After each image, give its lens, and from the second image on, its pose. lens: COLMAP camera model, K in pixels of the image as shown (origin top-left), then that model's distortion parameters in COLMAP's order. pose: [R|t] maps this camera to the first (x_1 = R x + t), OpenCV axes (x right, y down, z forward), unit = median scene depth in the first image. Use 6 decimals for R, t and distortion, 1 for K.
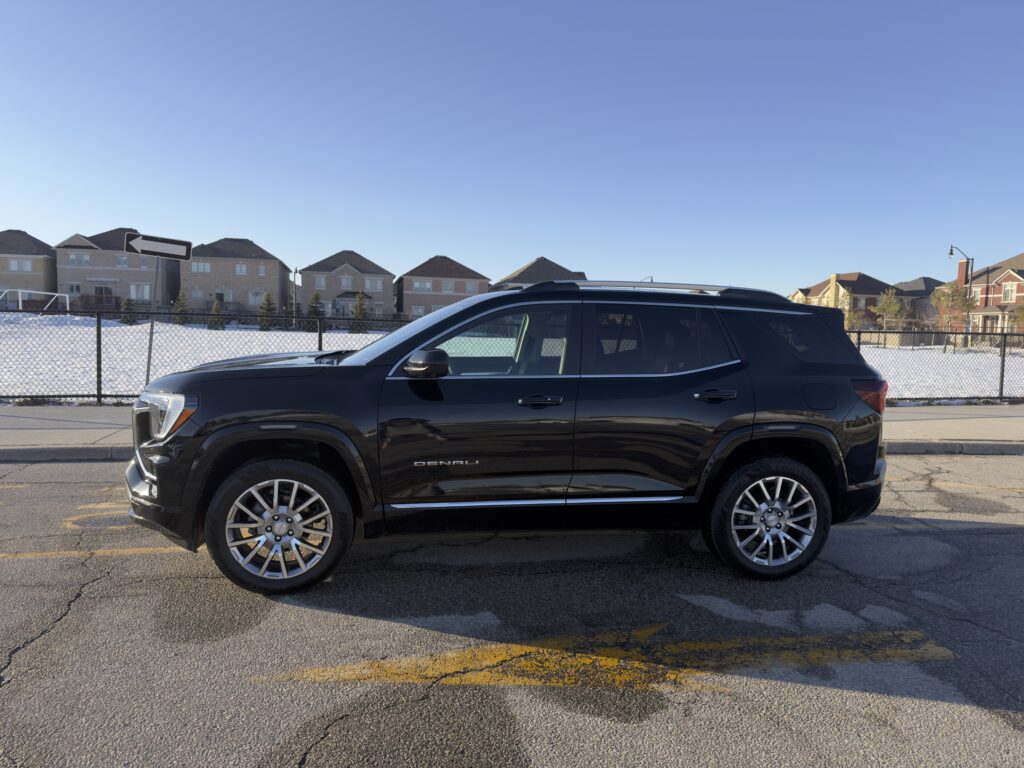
lens RADIAL K [[719.9, 0, 507.9], [0, 719.9, 386.1], [0, 0, 1]] dist [0.002979, -0.006550]
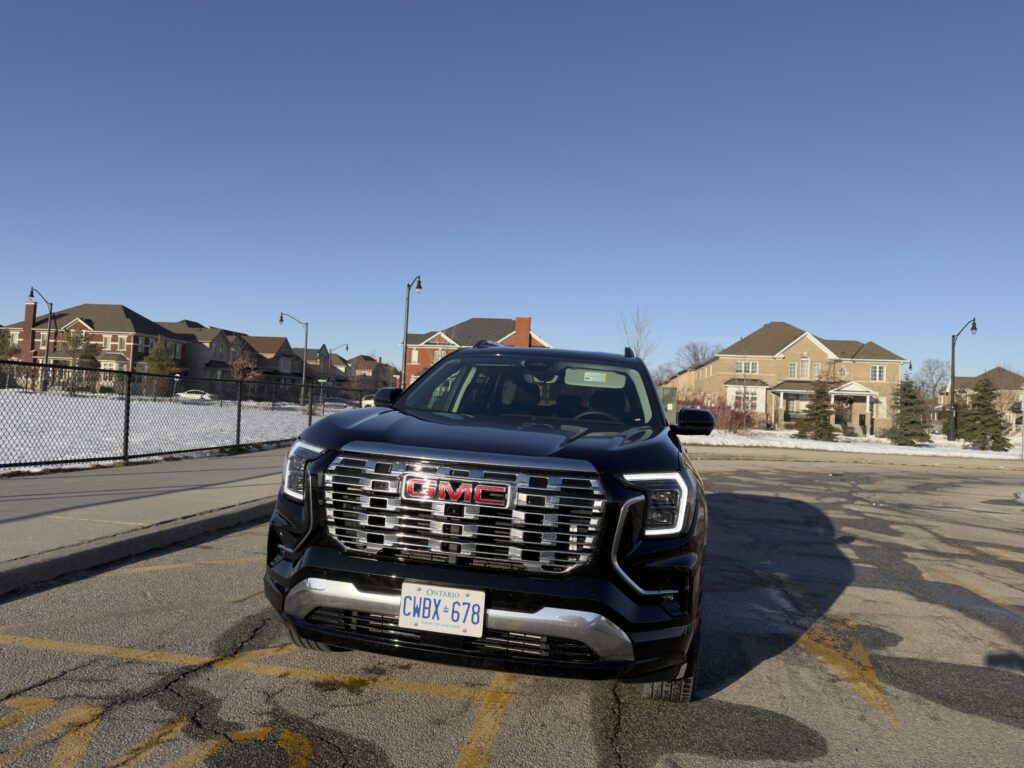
lens RADIAL K [[719.9, 0, 507.9], [0, 719.9, 386.1], [0, 0, 1]] dist [0.002979, -0.006550]
pose [[0.345083, 0.025244, 0.938233, -1.239373], [0.030450, 0.998811, -0.038073, -0.056746], [-0.938078, 0.041707, 0.343904, 0.905817]]
